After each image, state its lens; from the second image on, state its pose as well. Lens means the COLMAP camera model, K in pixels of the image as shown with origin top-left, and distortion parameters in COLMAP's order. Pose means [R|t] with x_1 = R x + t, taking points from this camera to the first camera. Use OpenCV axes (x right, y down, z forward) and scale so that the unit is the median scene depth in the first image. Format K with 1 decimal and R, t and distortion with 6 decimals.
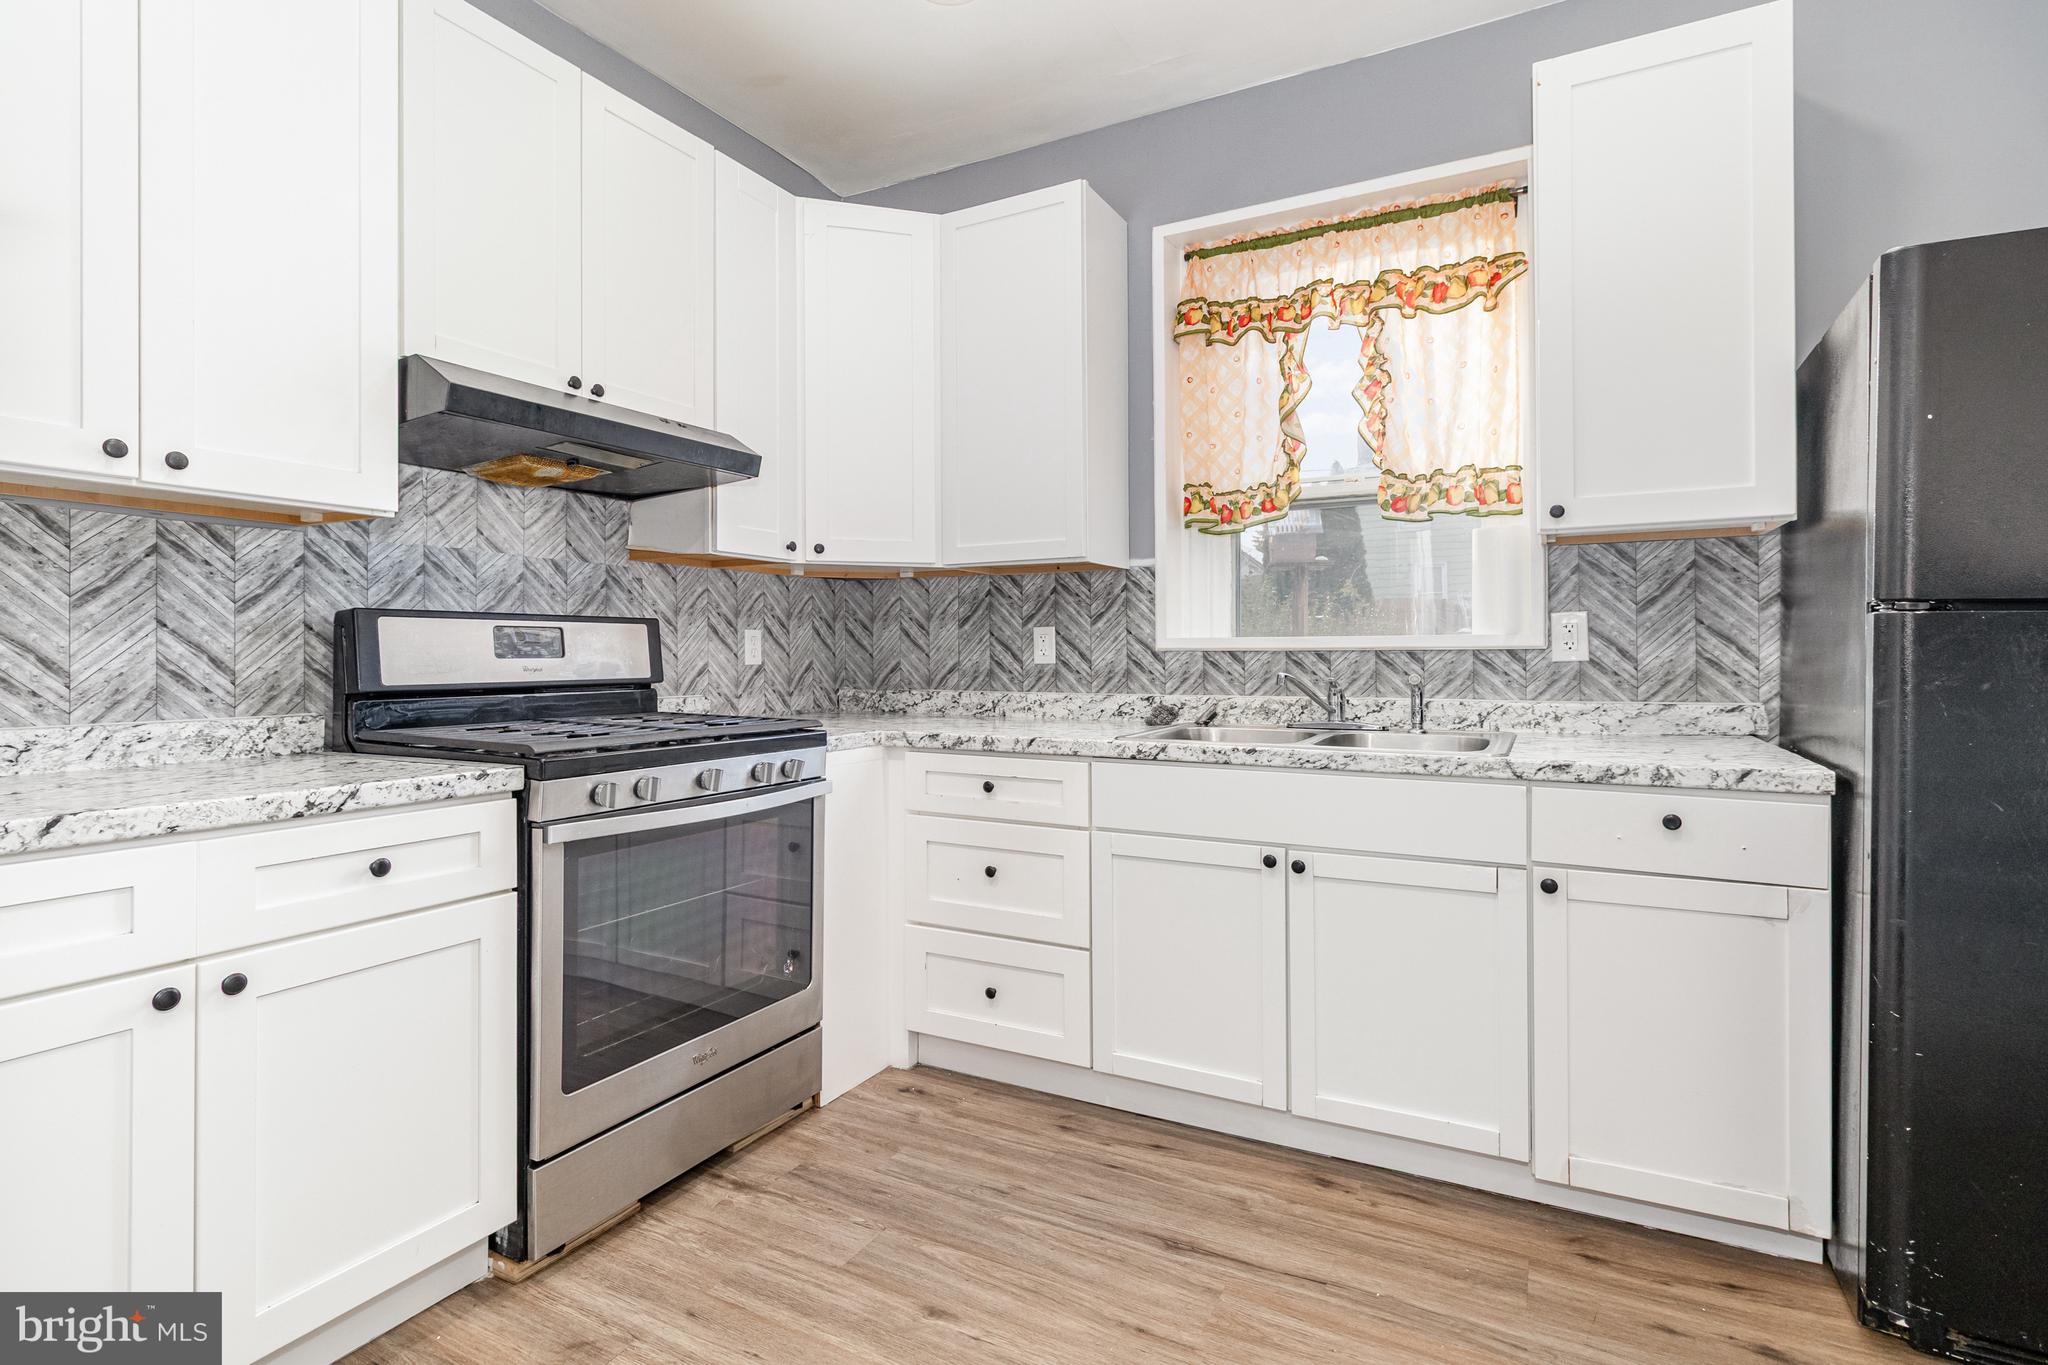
lens RADIAL K [[982.7, 0, 973.2], [0, 982.7, 653.9], [0, 0, 1]] dist [-0.002428, 0.002524]
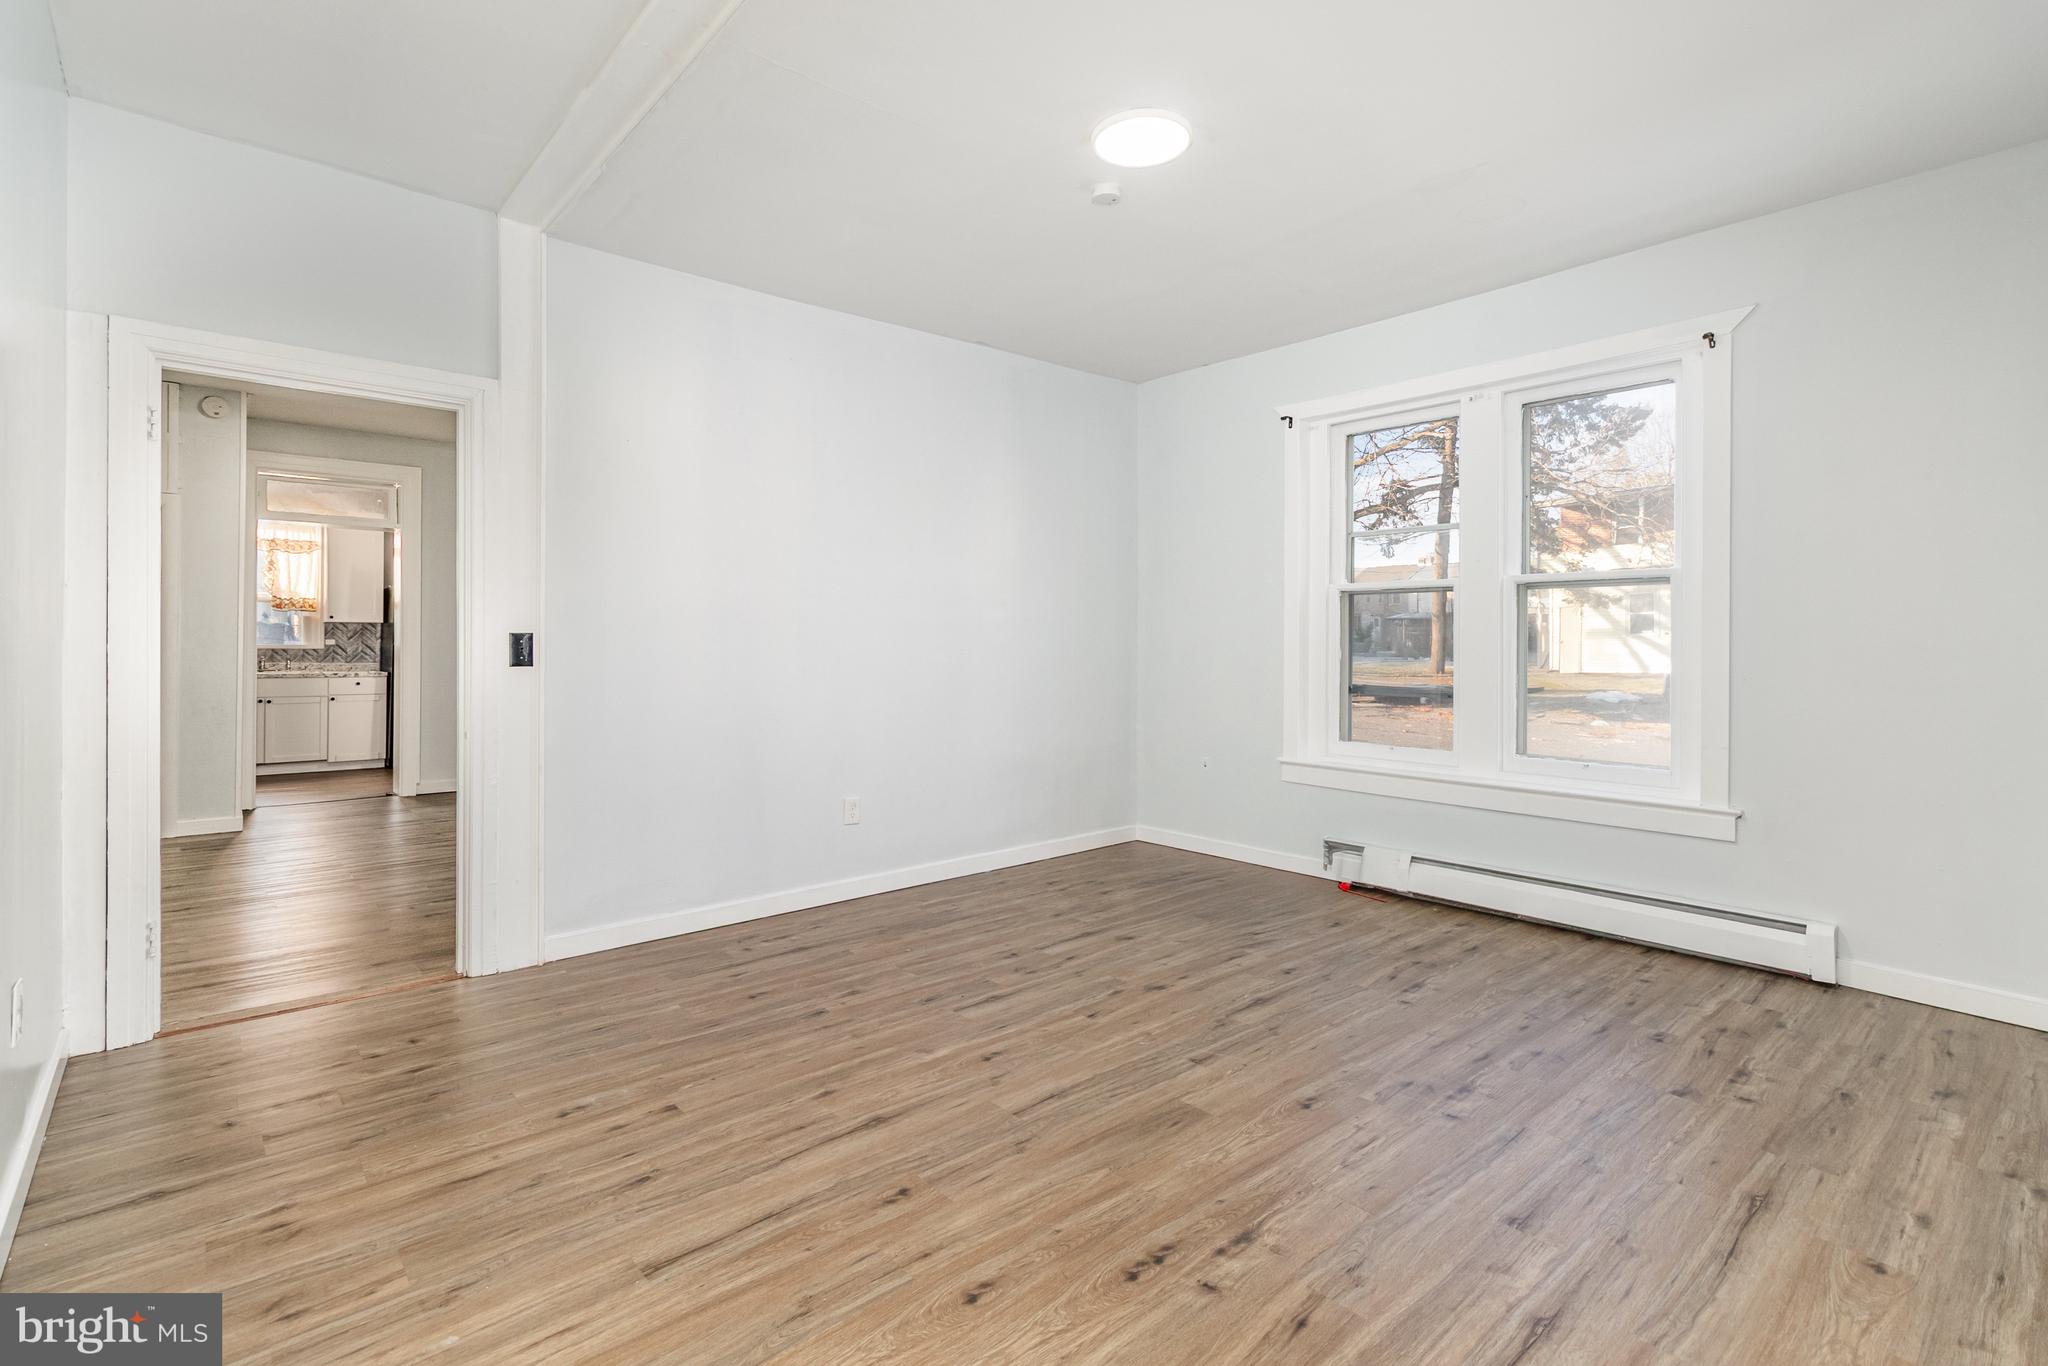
lens RADIAL K [[982.7, 0, 1033.2], [0, 982.7, 644.3], [0, 0, 1]] dist [-0.002428, 0.002524]
pose [[0.313591, 0.004498, 0.949548, -2.144132], [-0.013043, 0.999915, -0.000429, -0.057117], [-0.949469, -0.012251, 0.313623, -2.772288]]
